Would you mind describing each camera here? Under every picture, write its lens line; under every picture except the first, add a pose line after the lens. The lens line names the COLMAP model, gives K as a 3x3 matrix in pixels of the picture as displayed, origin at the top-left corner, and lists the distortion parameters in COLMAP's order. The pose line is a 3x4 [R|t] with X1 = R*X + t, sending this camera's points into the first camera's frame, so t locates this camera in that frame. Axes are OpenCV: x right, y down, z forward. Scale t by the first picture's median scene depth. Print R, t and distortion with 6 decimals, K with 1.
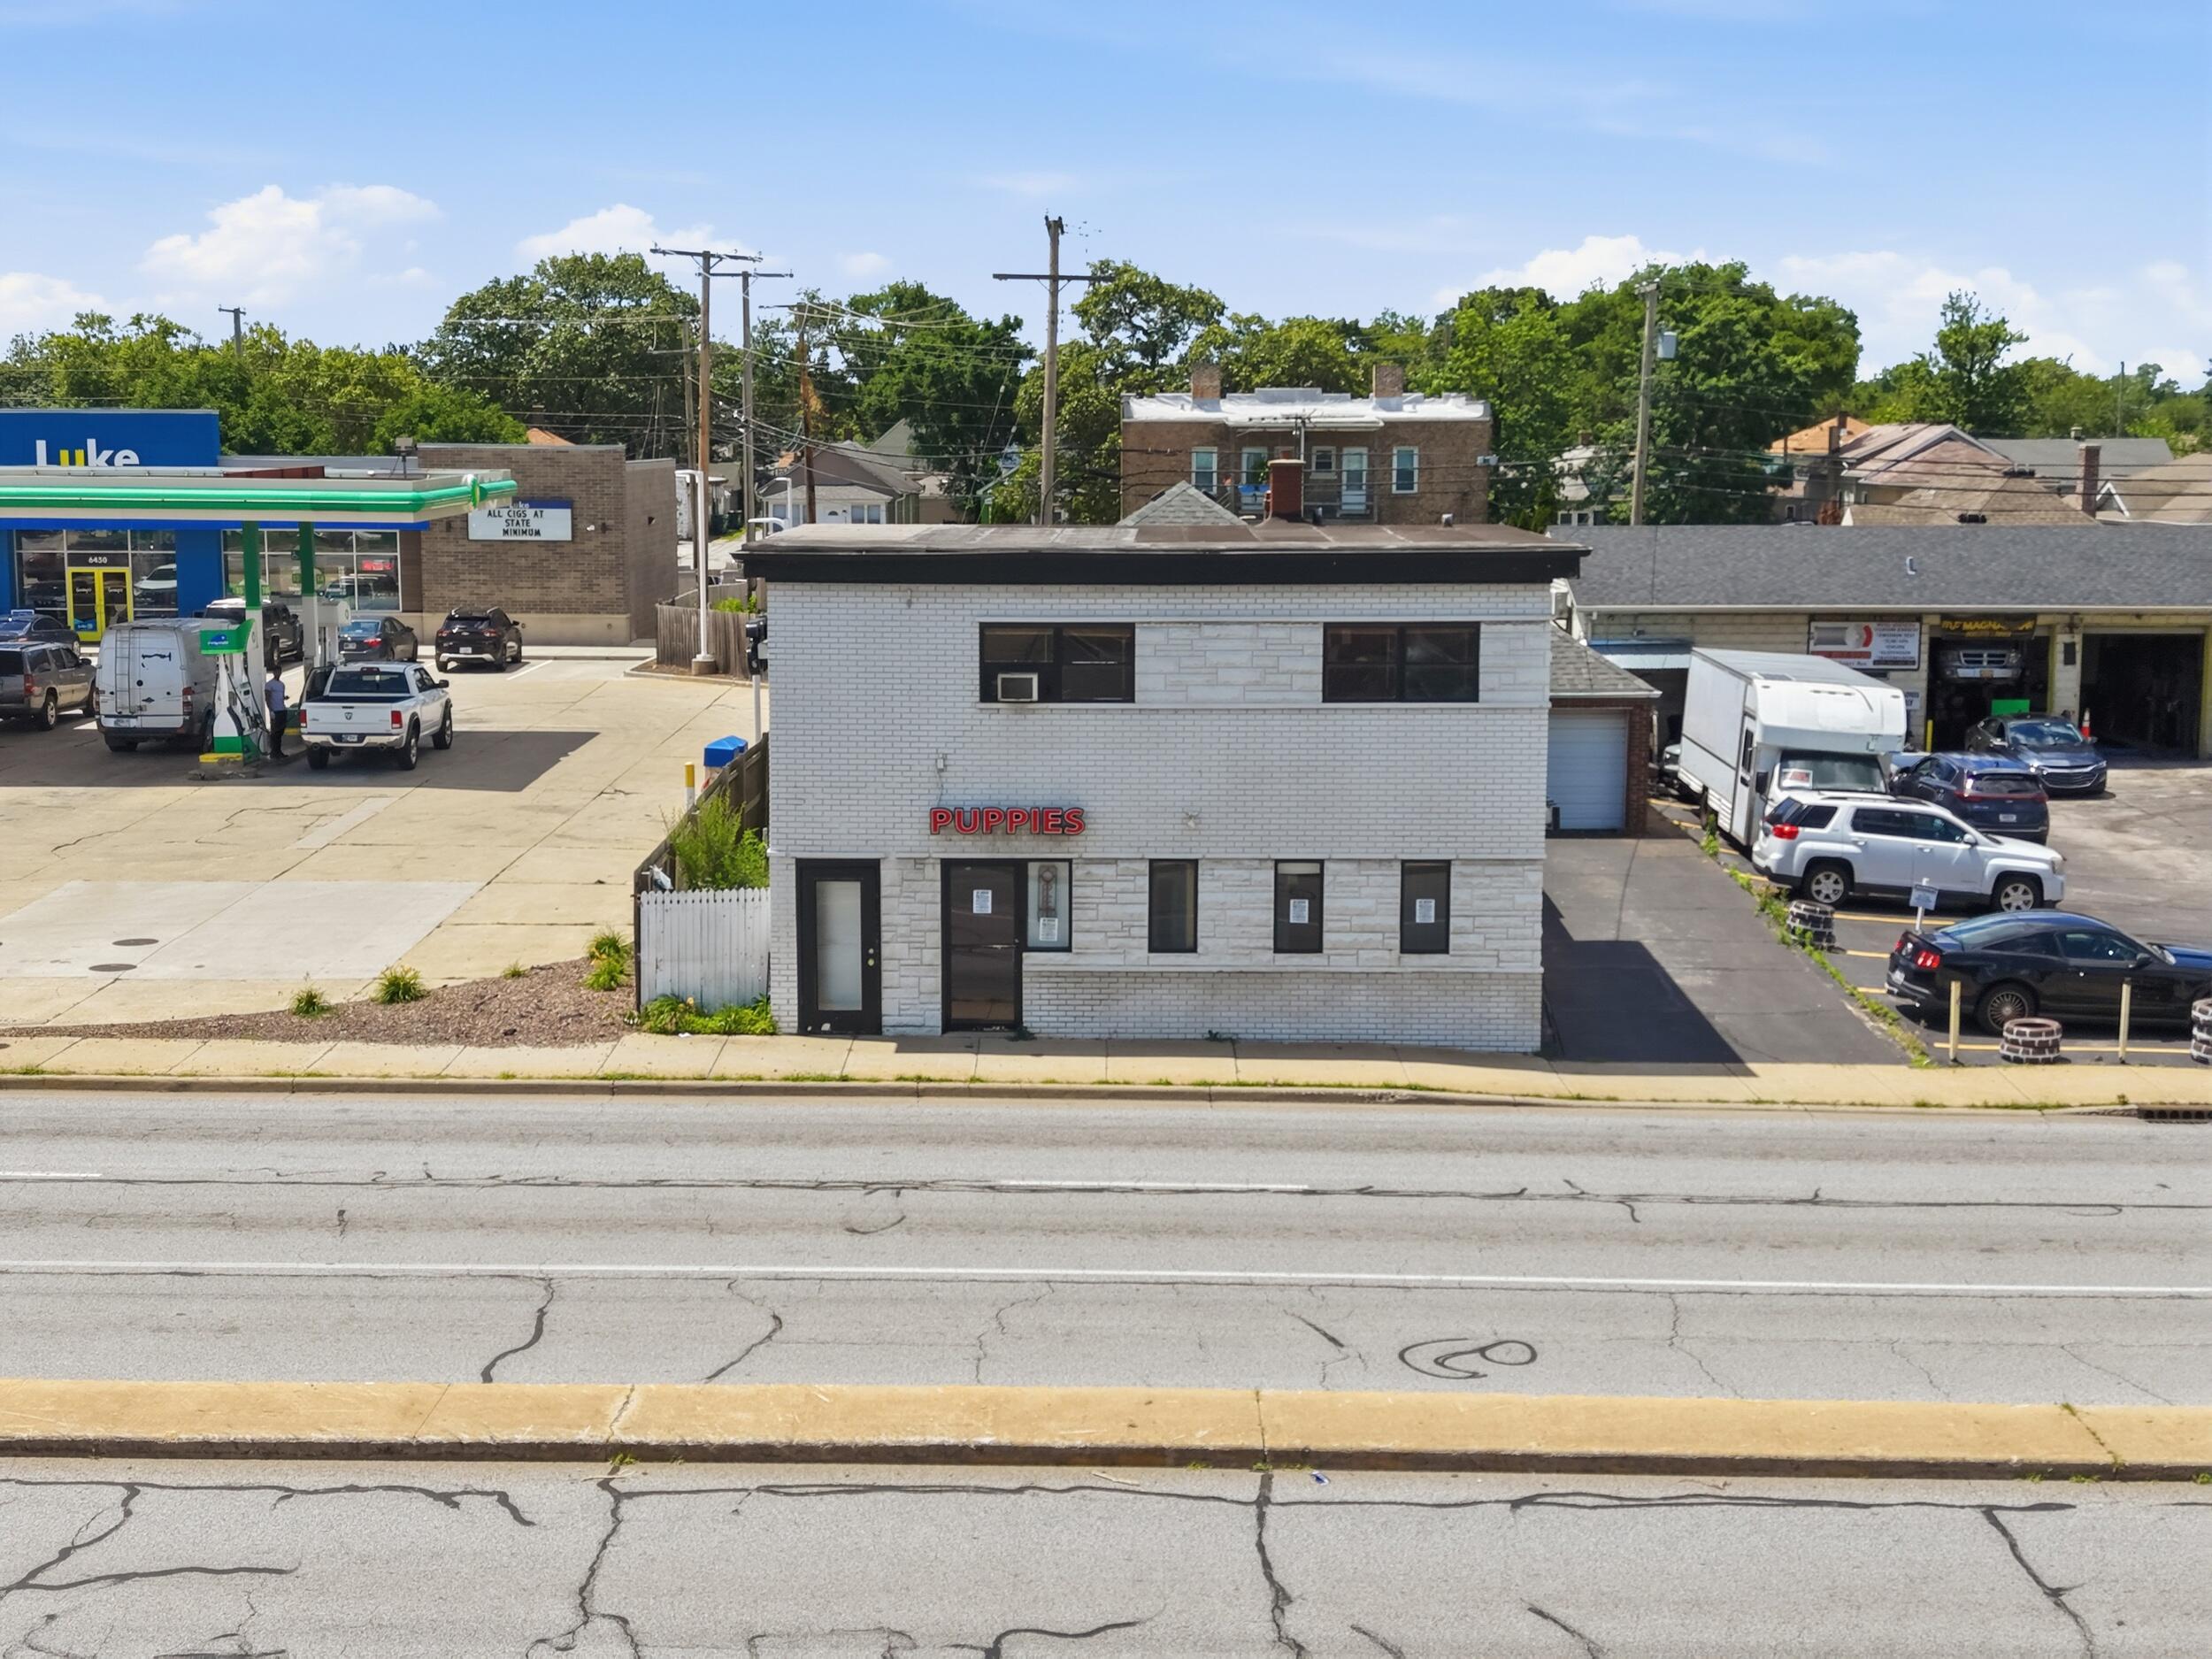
lens RADIAL K [[2913.0, 0, 1106.0], [0, 2913.0, 829.5], [0, 0, 1]] dist [0.224475, -0.825256]
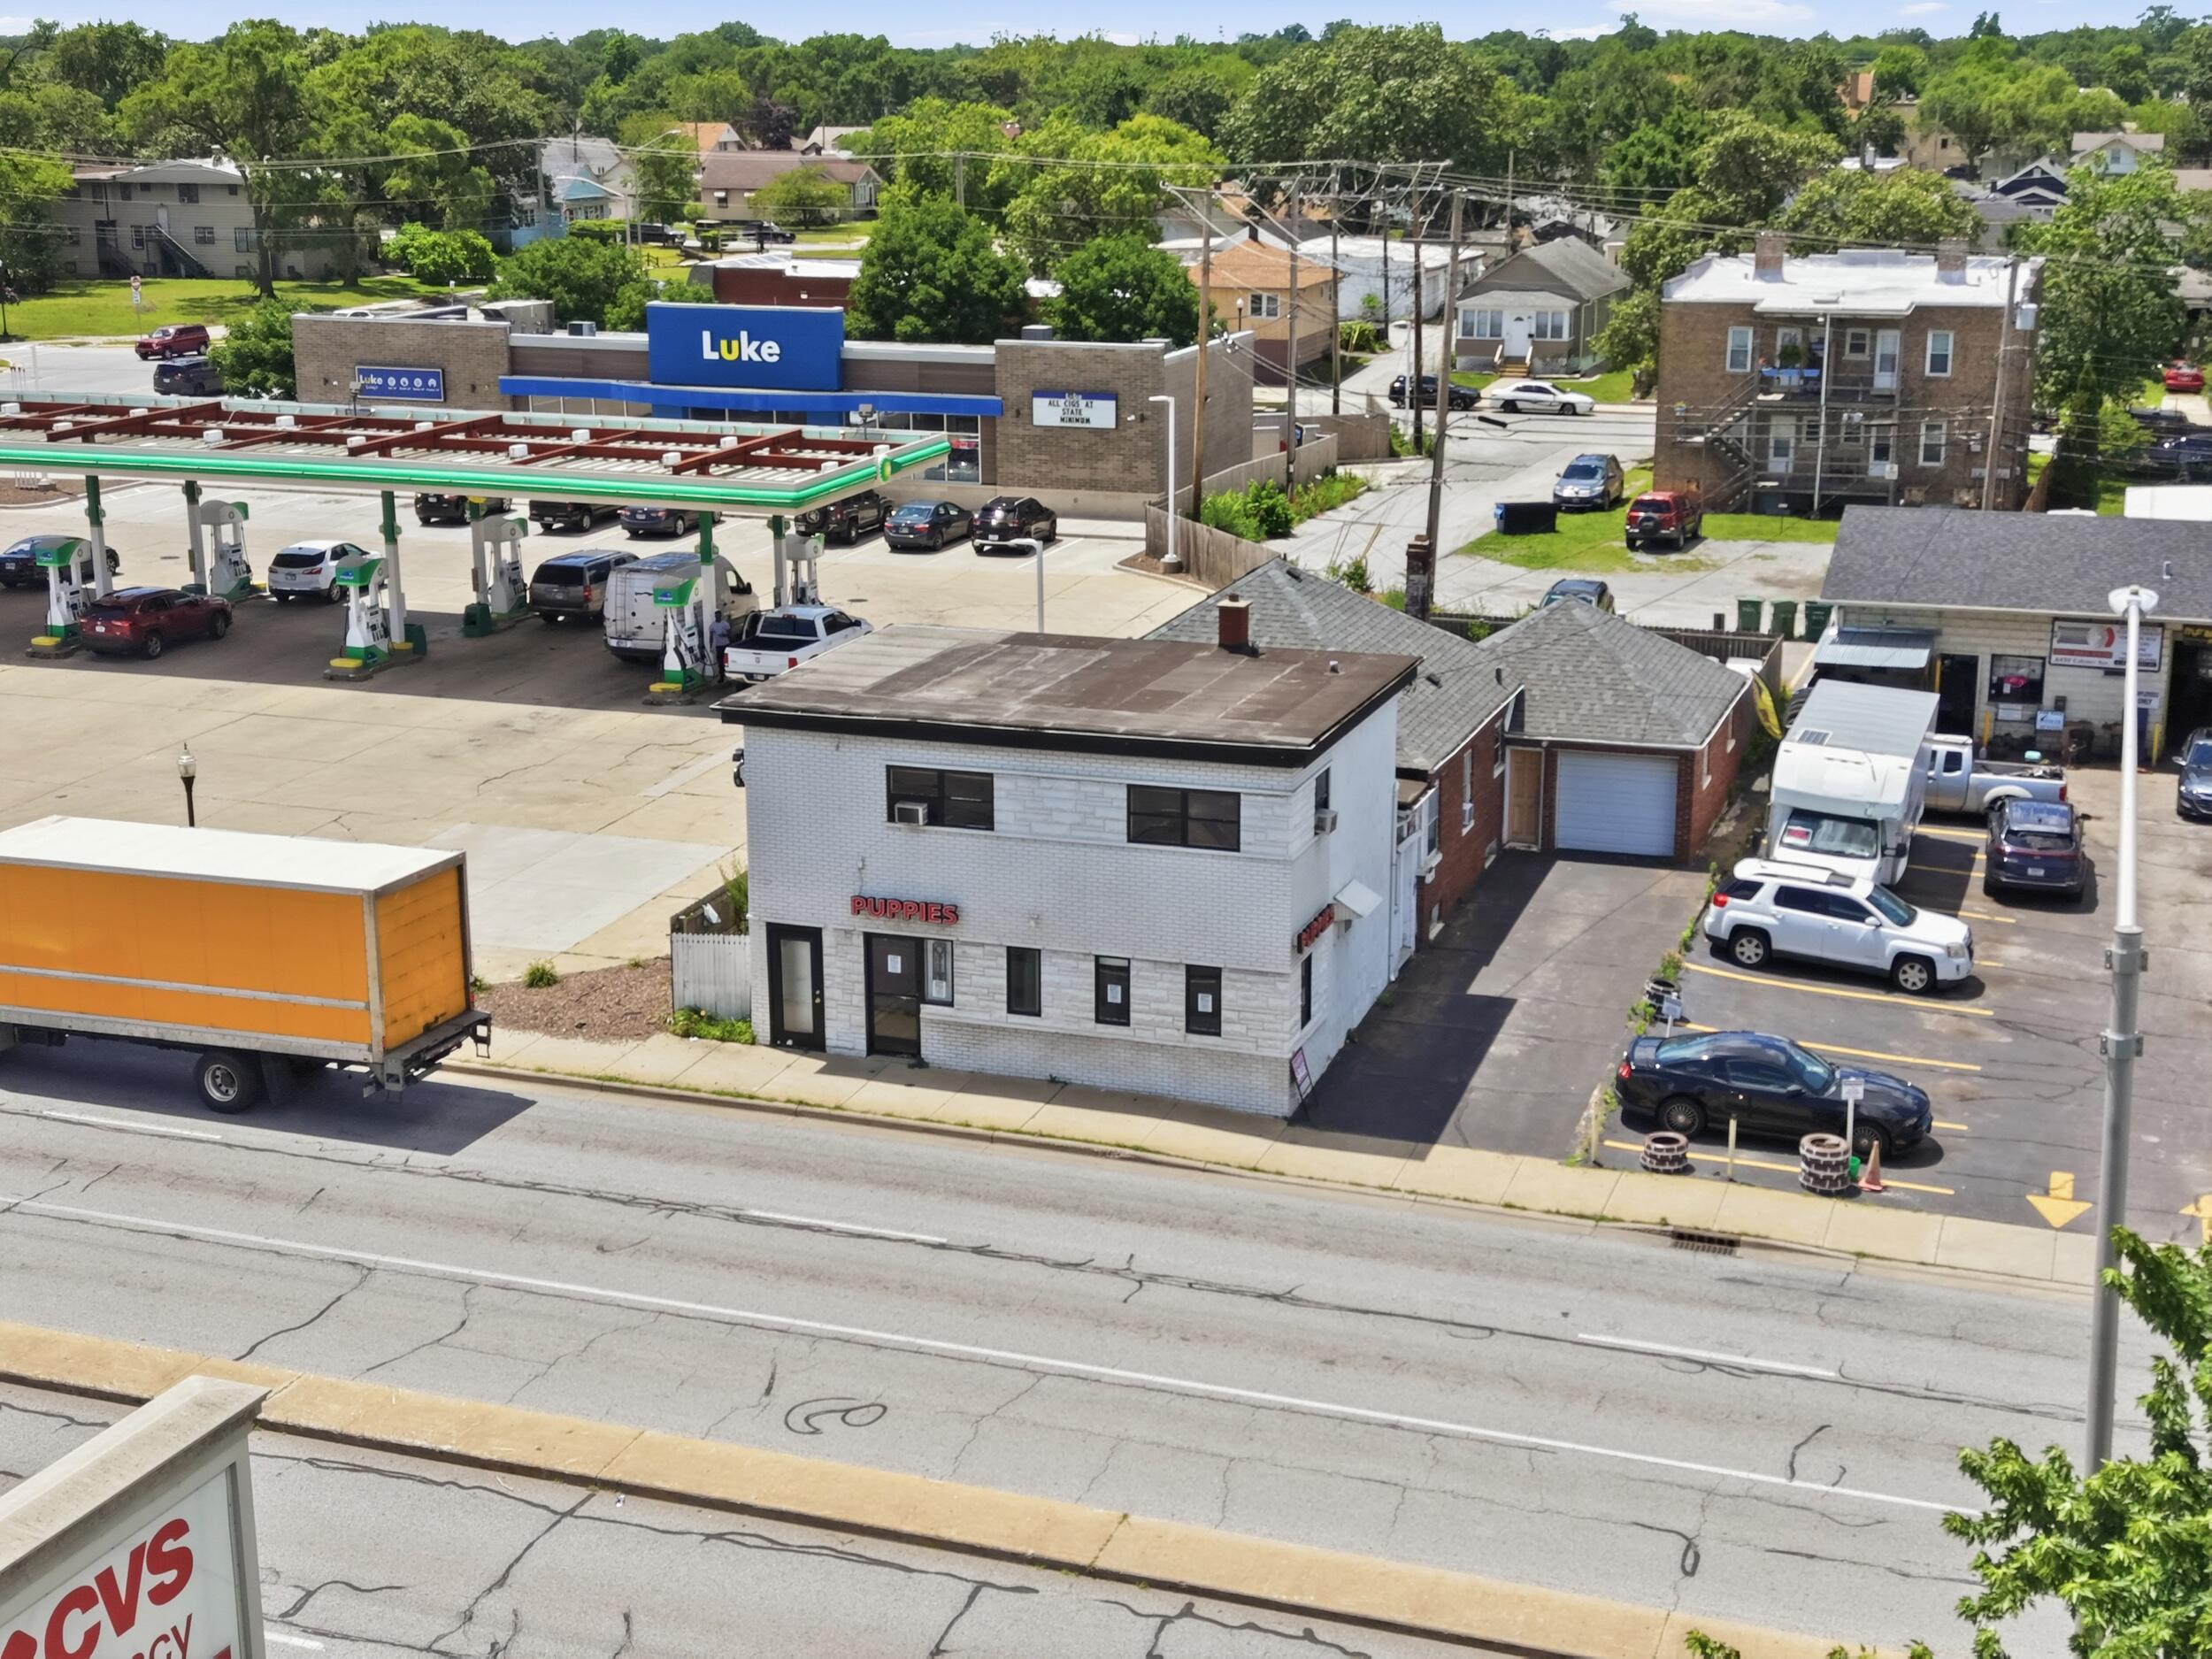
lens RADIAL K [[2913.0, 0, 1106.0], [0, 2913.0, 829.5], [0, 0, 1]] dist [0.224475, -0.825256]
pose [[0.941841, 0.079418, -0.326541, 0.488167], [-0.039229, 0.991014, 0.127878, -0.214493], [0.333762, -0.107631, 0.936493, -0.228752]]
